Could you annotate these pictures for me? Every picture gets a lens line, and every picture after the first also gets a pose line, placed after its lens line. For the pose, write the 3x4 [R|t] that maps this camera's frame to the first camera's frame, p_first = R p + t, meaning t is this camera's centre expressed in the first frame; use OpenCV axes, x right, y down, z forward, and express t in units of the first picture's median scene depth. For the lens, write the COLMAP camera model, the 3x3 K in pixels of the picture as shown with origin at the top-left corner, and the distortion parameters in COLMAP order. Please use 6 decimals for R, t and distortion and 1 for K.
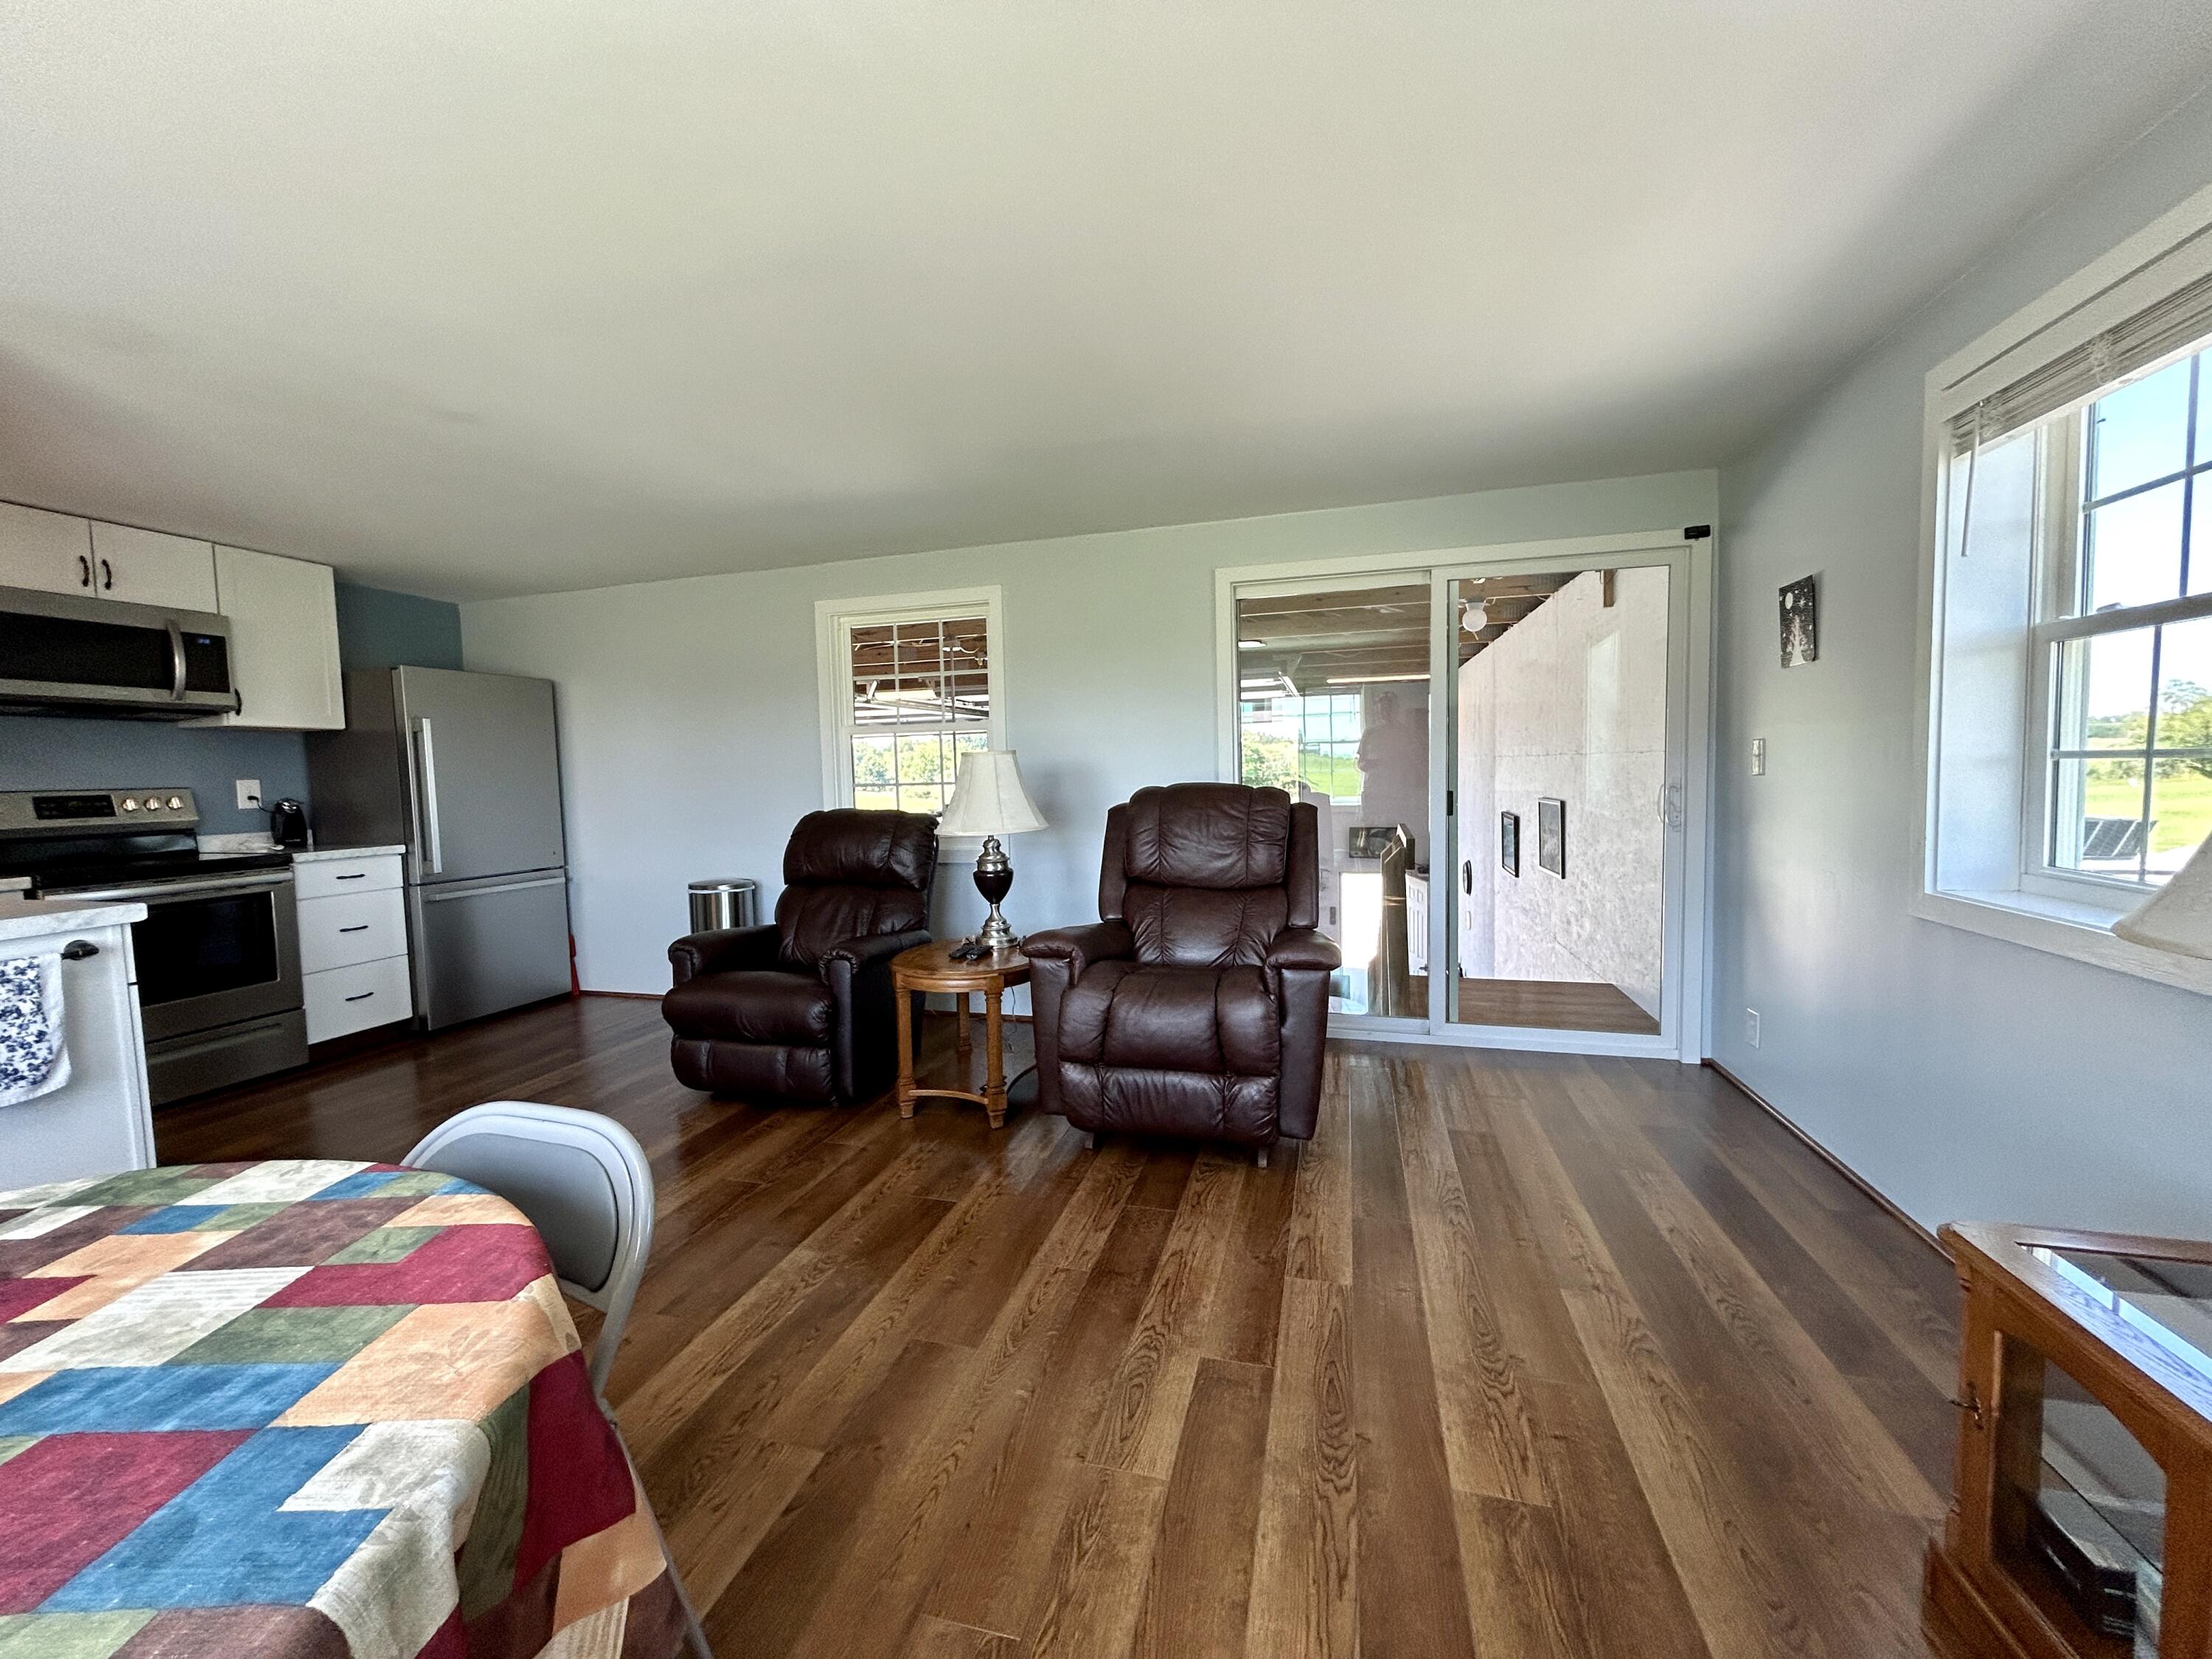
lens RADIAL K [[890.2, 0, 1095.1], [0, 890.2, 824.3], [0, 0, 1]] dist [0.000301, -0.000196]
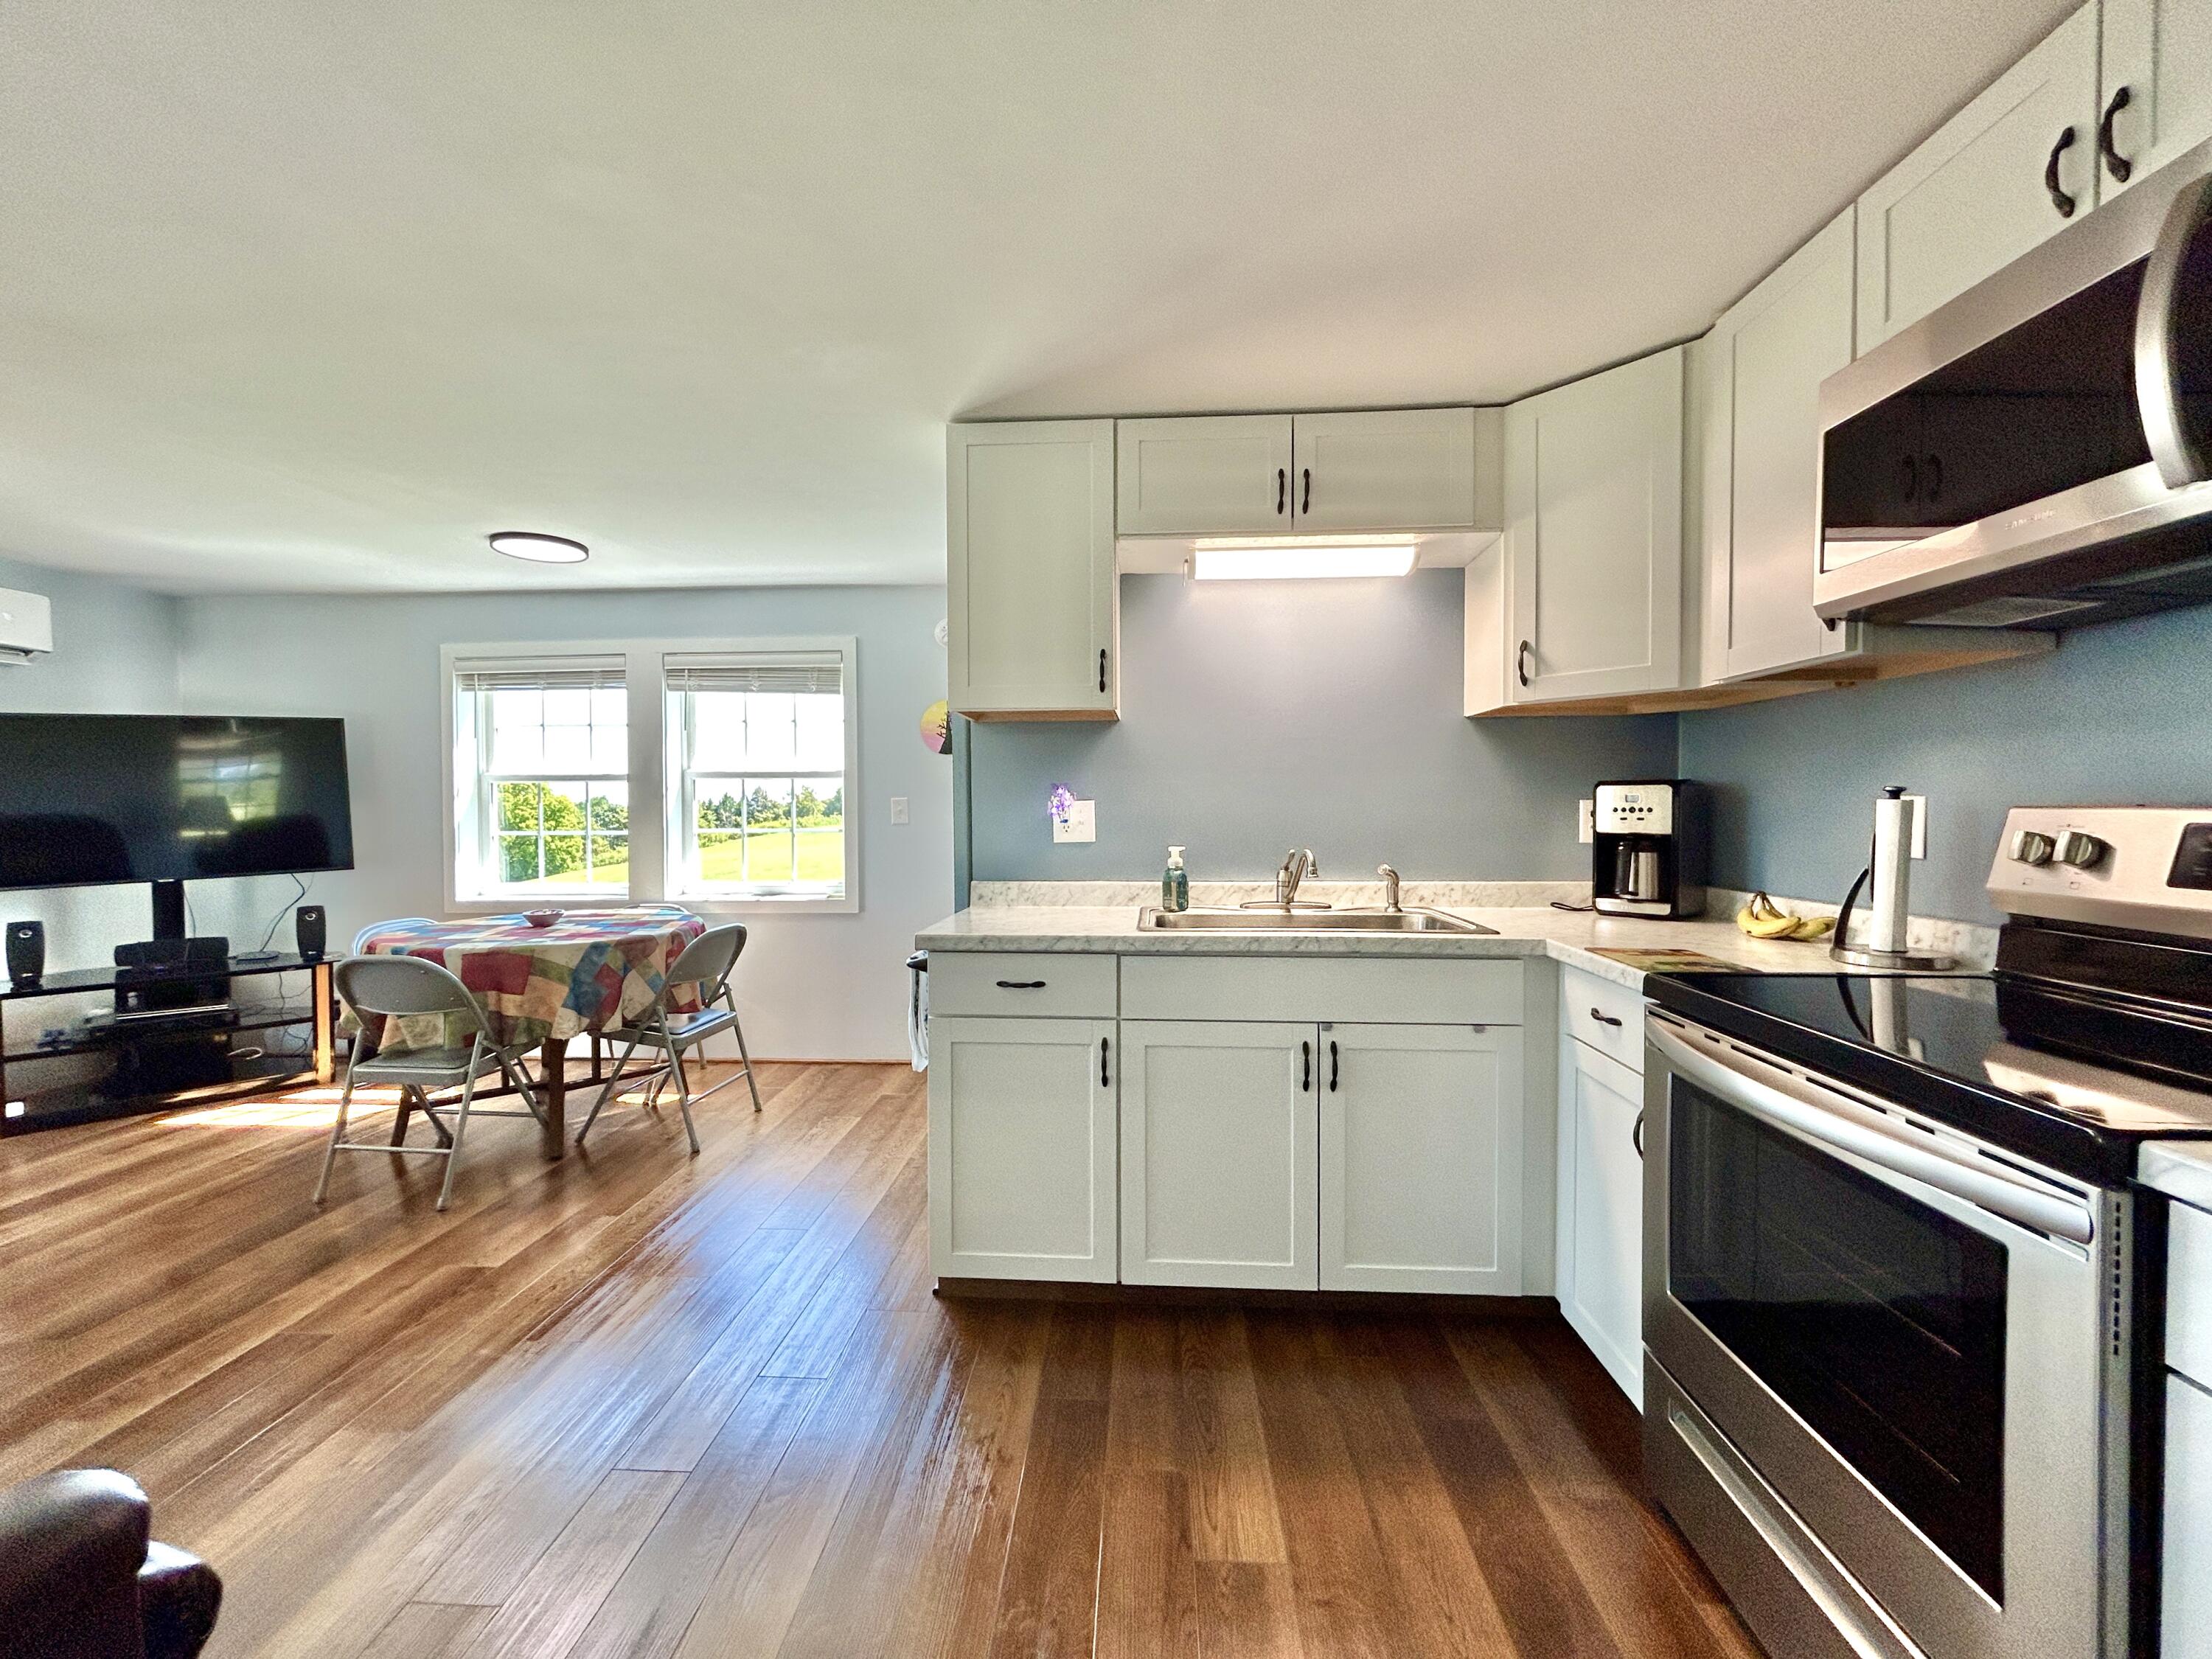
lens RADIAL K [[890.2, 0, 1095.1], [0, 890.2, 824.3], [0, 0, 1]] dist [0.000301, -0.000196]
pose [[-0.977454, 0.035364, -0.208166, -1.128686], [0.017705, 0.996130, 0.086091, -0.113133], [0.210404, 0.080465, -0.974297, 2.087964]]
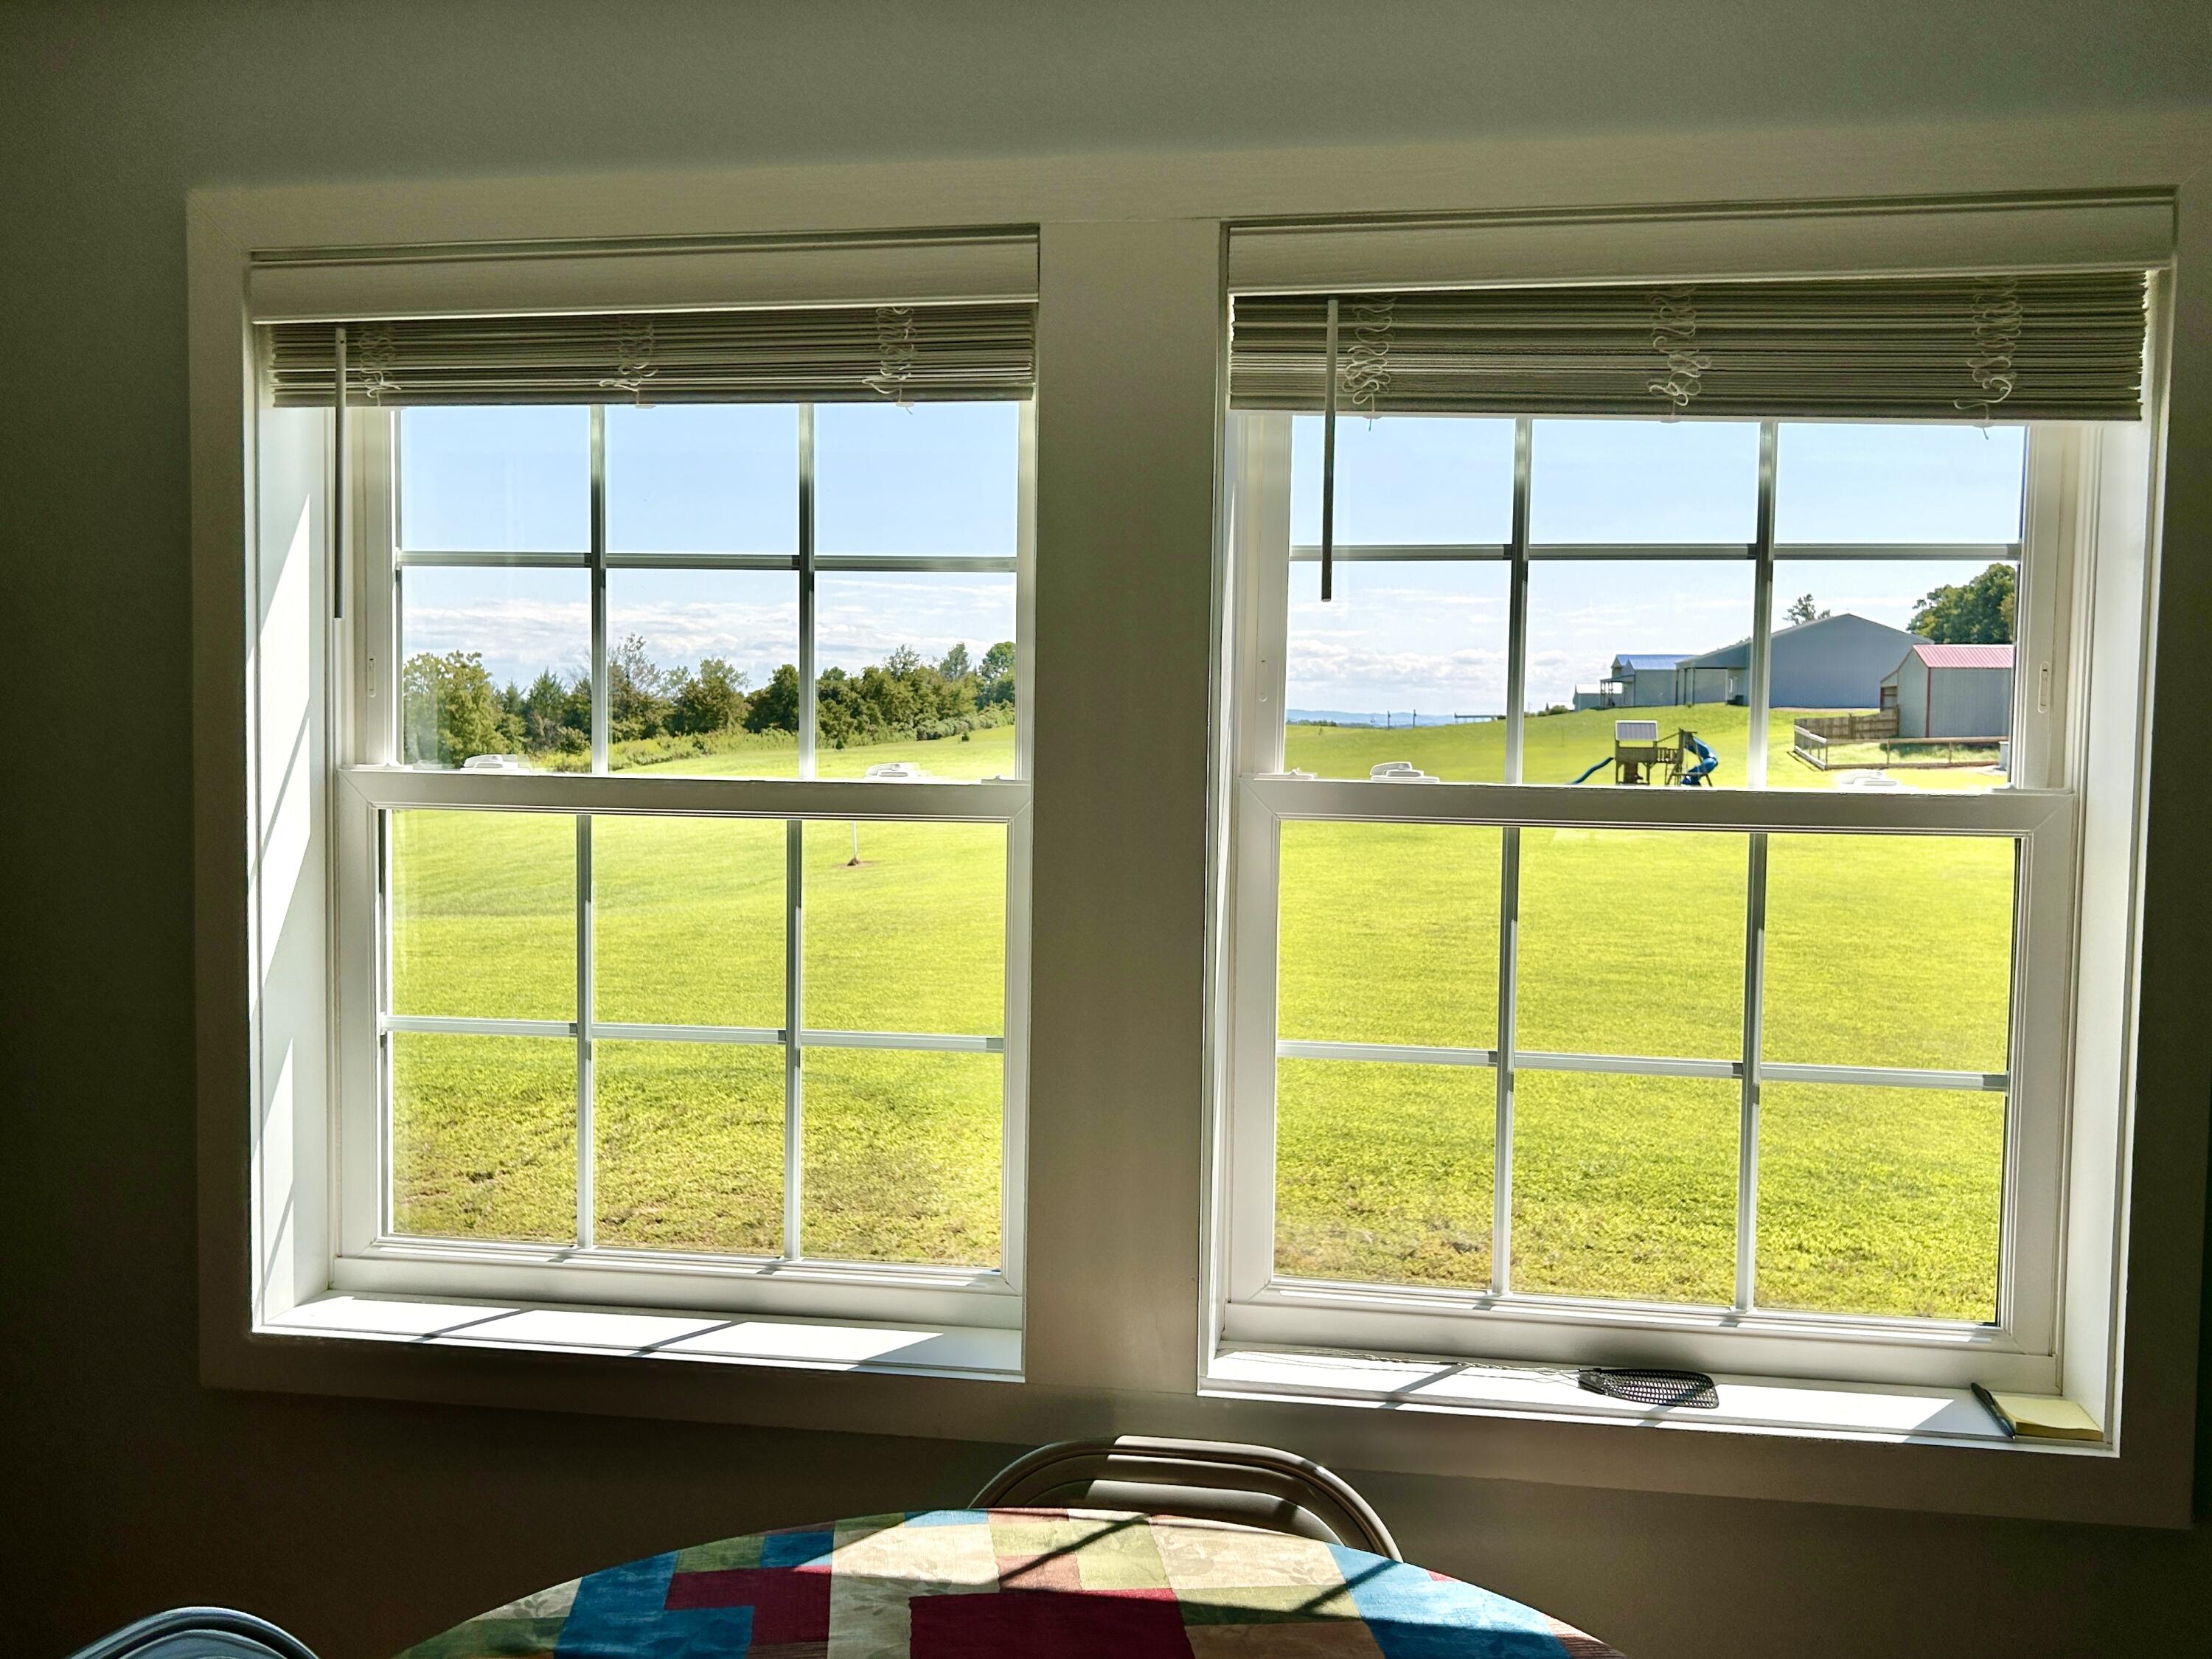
lens RADIAL K [[1927.3, 0, 1106.0], [0, 1927.3, 829.5], [0, 0, 1]] dist [0.009441, 0.003102]
pose [[-0.994338, 0.019211, -0.104515, -0.434943], [0.006092, 0.992211, 0.124423, -0.176453], [0.106091, 0.123082, -0.986709, 0.758586]]
